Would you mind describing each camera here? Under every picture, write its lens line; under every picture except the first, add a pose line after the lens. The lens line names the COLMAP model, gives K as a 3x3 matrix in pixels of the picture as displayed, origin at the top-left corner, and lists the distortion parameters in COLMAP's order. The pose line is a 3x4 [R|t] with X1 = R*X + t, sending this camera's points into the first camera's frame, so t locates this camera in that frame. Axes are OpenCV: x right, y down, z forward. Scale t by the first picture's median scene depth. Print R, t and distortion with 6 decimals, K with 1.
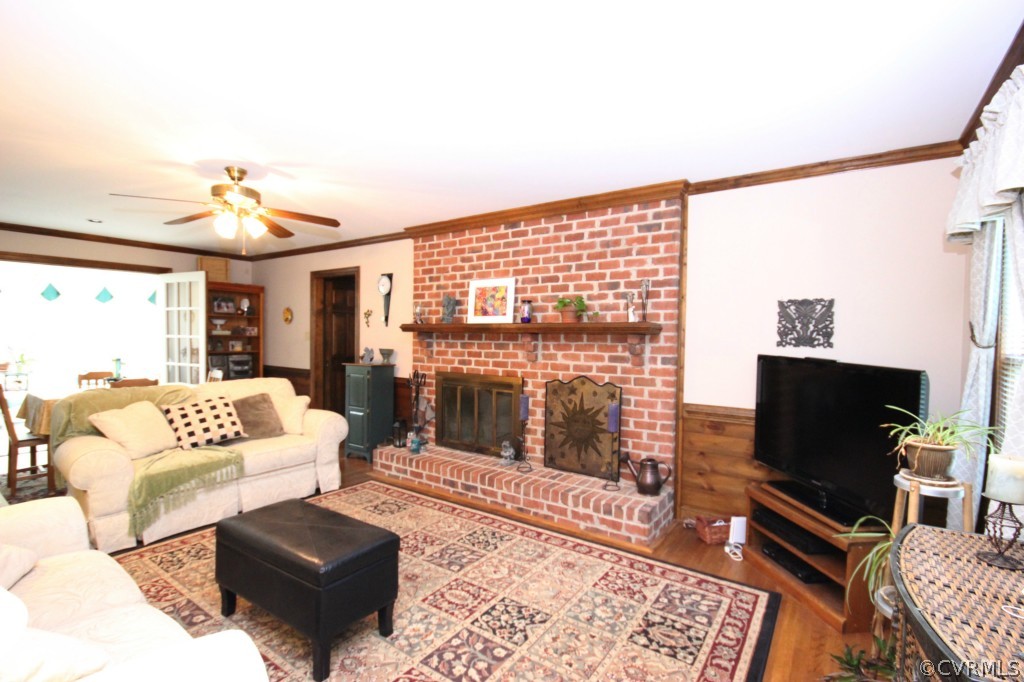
lens RADIAL K [[472.0, 0, 514.1], [0, 472.0, 349.0], [0, 0, 1]] dist [0.010576, -0.007052]
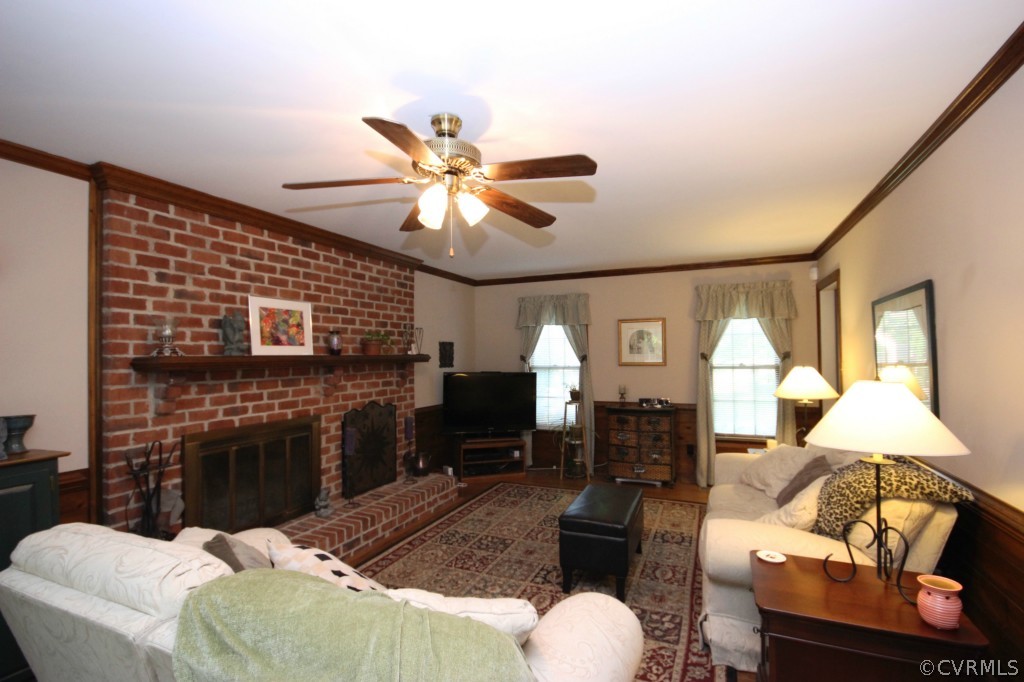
lens RADIAL K [[472.0, 0, 514.1], [0, 472.0, 349.0], [0, 0, 1]] dist [0.010576, -0.007052]
pose [[-0.190460, 0.002005, 0.981693, -0.947987], [0.035885, 0.999344, 0.004921, -0.056609], [-0.981039, 0.036165, -0.190407, 0.804524]]
